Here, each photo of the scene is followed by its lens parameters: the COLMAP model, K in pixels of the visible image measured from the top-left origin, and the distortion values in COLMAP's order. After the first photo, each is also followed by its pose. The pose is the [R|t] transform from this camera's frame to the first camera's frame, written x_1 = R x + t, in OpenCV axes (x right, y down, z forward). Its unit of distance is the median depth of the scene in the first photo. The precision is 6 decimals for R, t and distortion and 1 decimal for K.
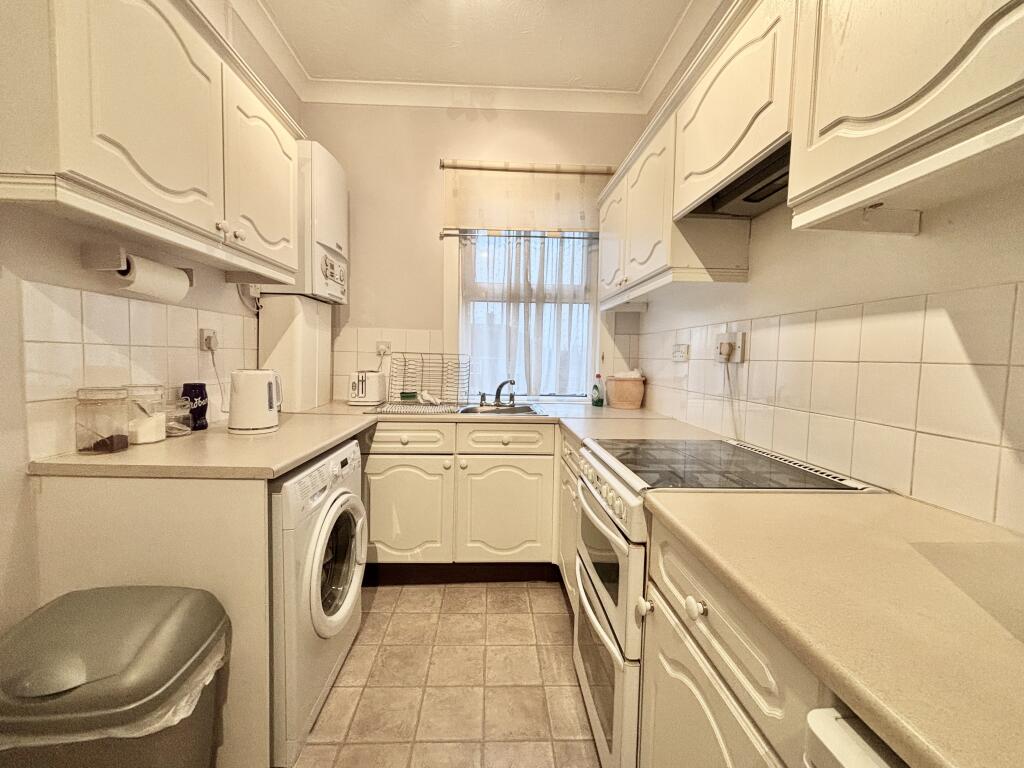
lens RADIAL K [[413.4, 0, 508.1], [0, 413.4, 380.7], [0, 0, 1]] dist [0.021547, -0.009895]
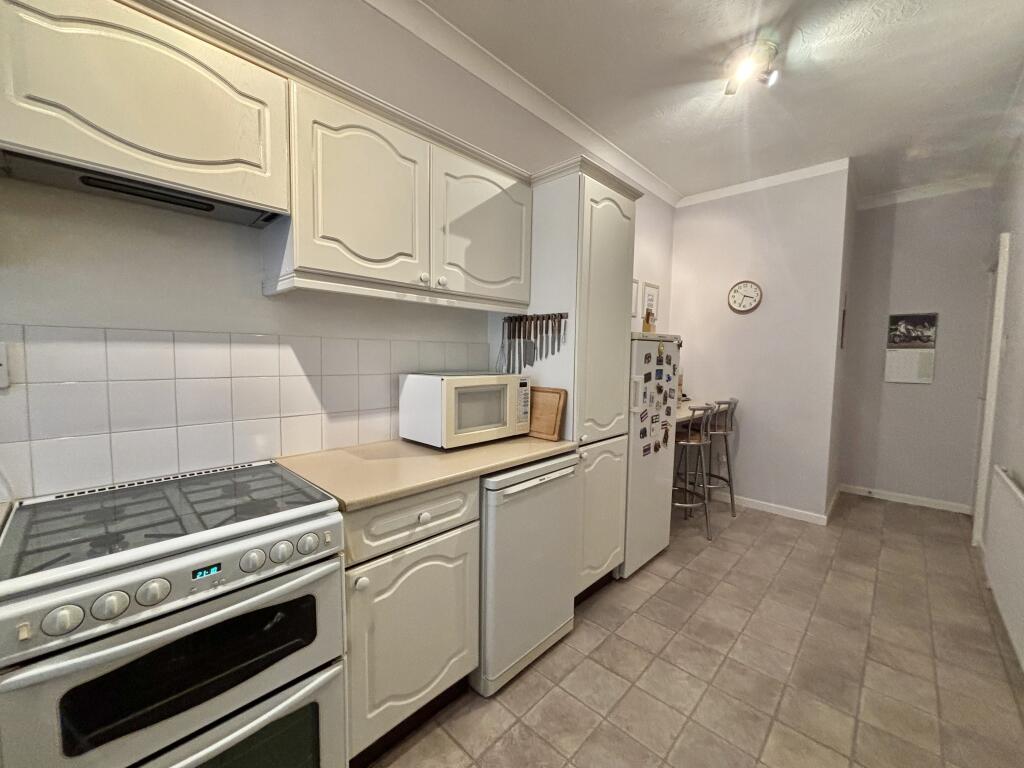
lens RADIAL K [[413.4, 0, 508.1], [0, 413.4, 380.7], [0, 0, 1]] dist [0.021547, -0.009895]
pose [[-0.694860, -0.078248, 0.714875, -0.778723], [0.012290, 0.992626, 0.120596, -0.199861], [-0.719040, 0.092583, -0.688774, 1.403085]]
